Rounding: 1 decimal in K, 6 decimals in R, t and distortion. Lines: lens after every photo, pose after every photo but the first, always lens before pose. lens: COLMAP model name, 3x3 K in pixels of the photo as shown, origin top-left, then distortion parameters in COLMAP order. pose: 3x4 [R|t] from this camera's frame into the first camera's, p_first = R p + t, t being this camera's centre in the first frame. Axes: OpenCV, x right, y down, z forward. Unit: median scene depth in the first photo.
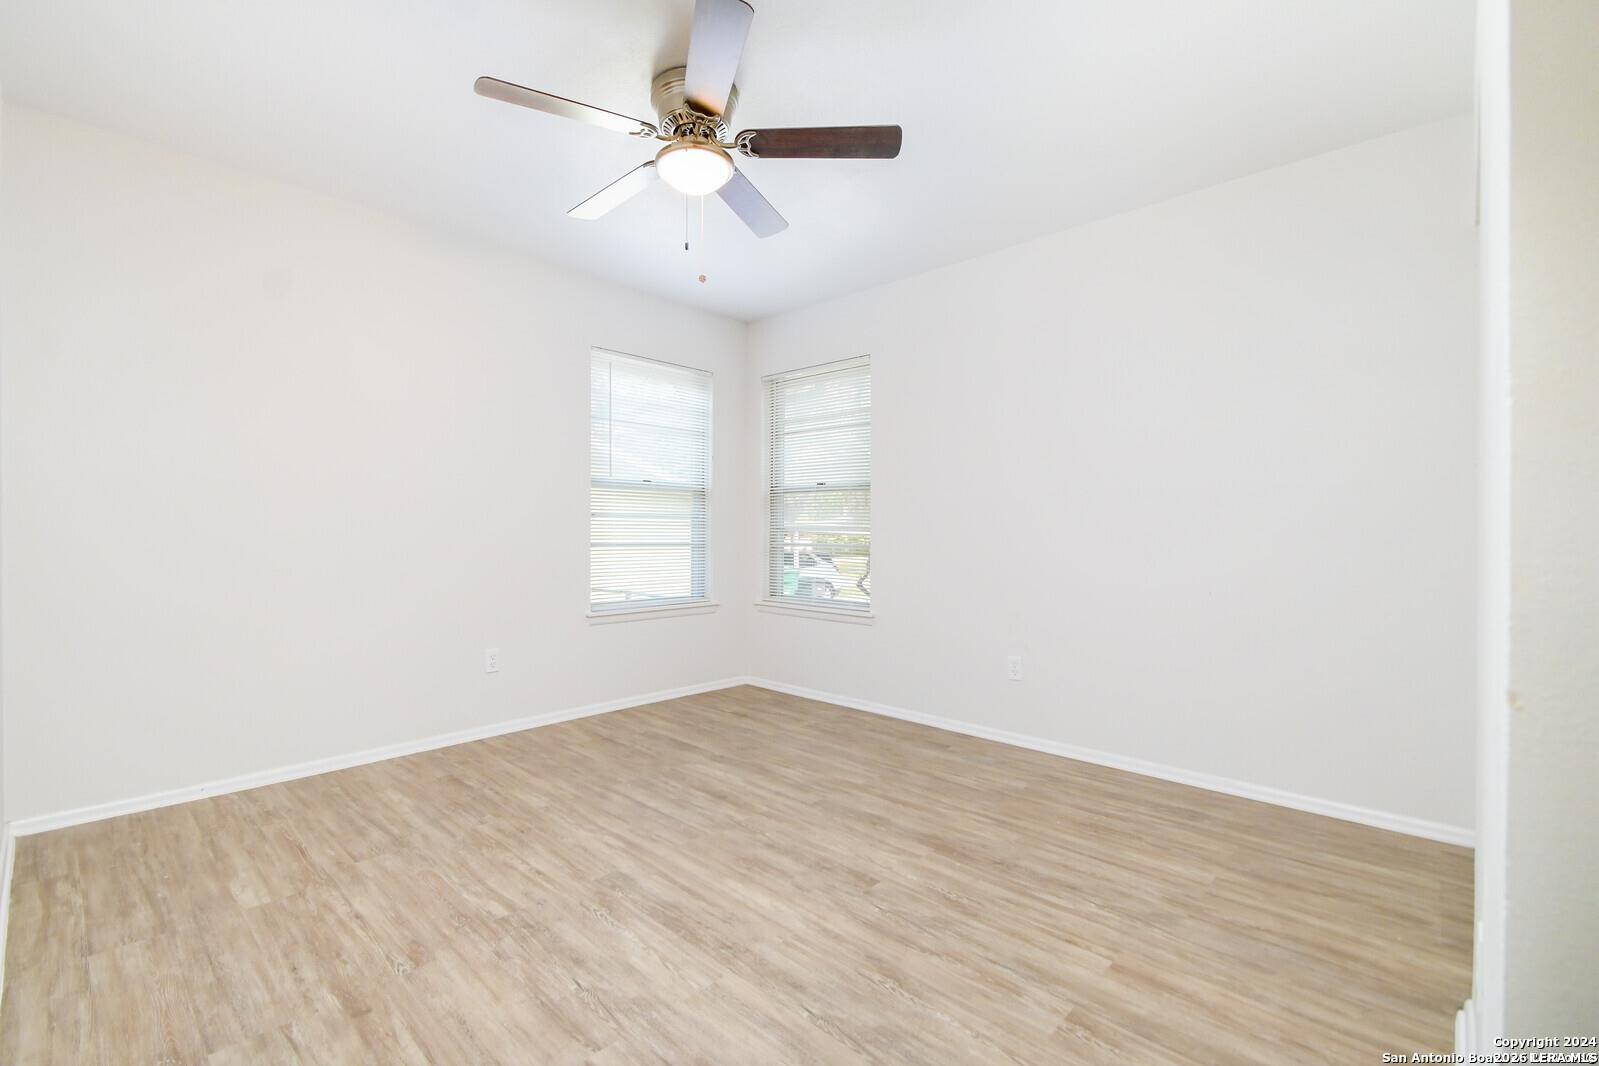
lens RADIAL K [[704.0, 0, 770.7], [0, 704.0, 538.9], [0, 0, 1]] dist [0.025052, -0.017213]
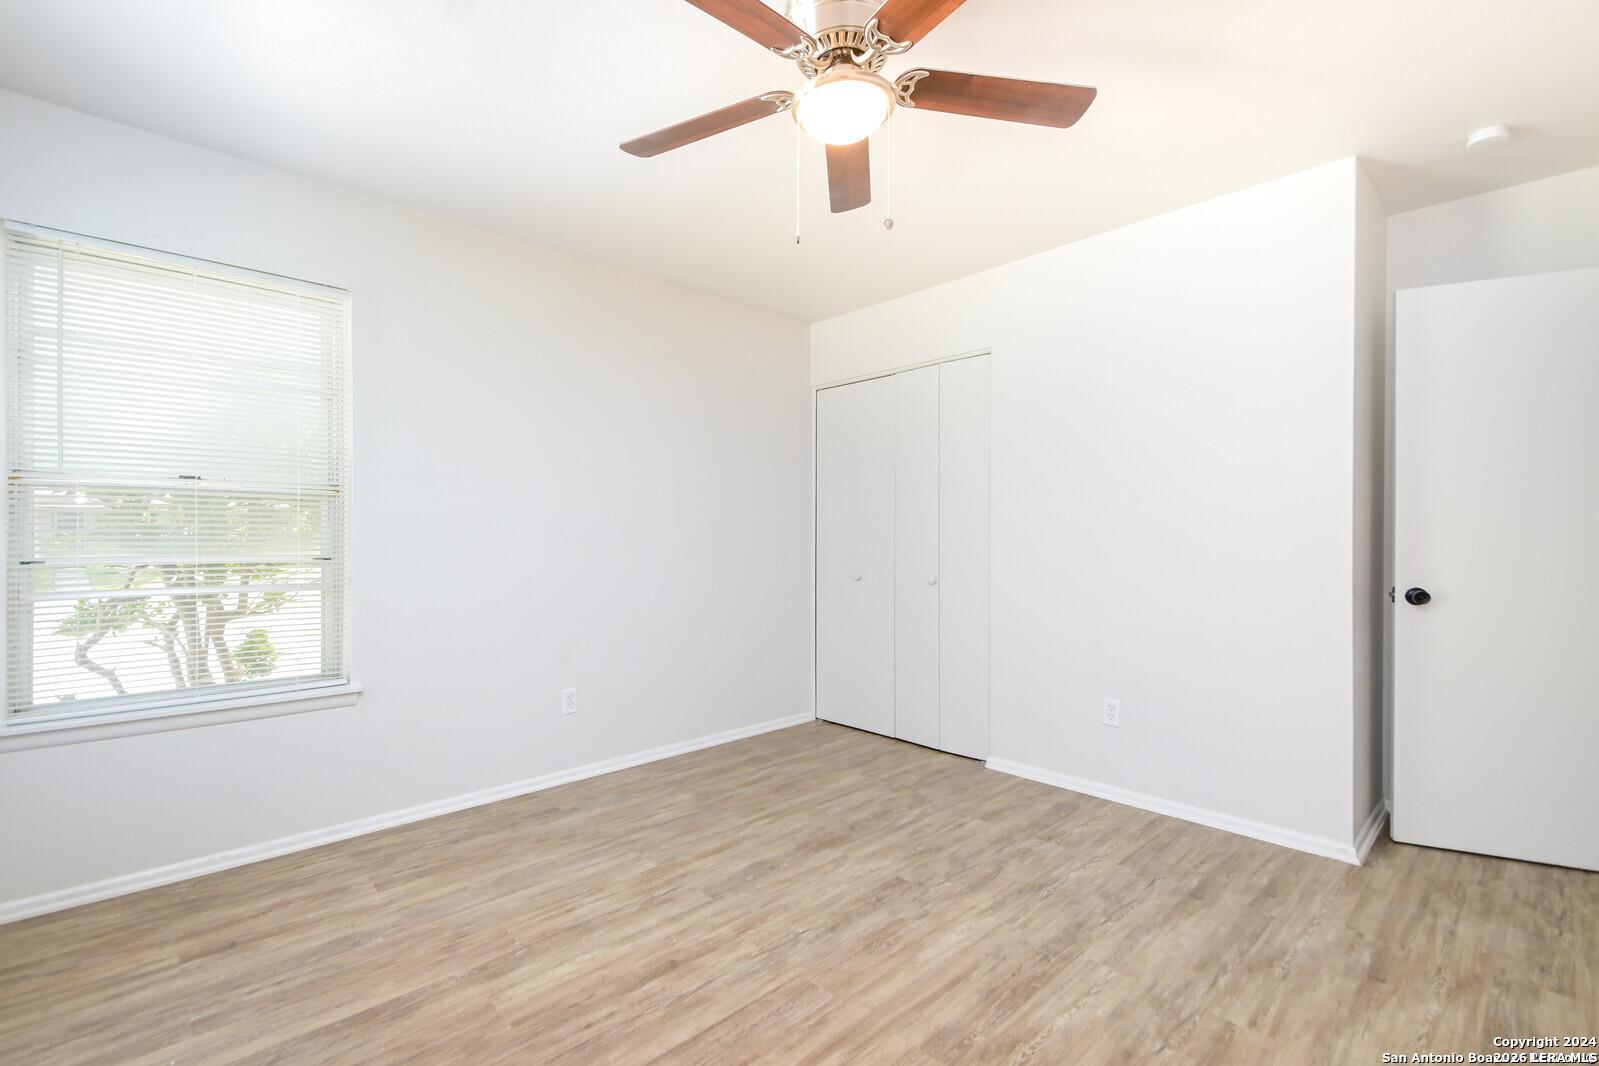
lens RADIAL K [[704.0, 0, 770.7], [0, 704.0, 538.9], [0, 0, 1]] dist [0.025052, -0.017213]
pose [[0.051550, -0.007056, 0.998645, -0.801513], [0.009737, 0.999931, 0.006563, -0.050087], [-0.998623, 0.009386, 0.051615, 0.939255]]
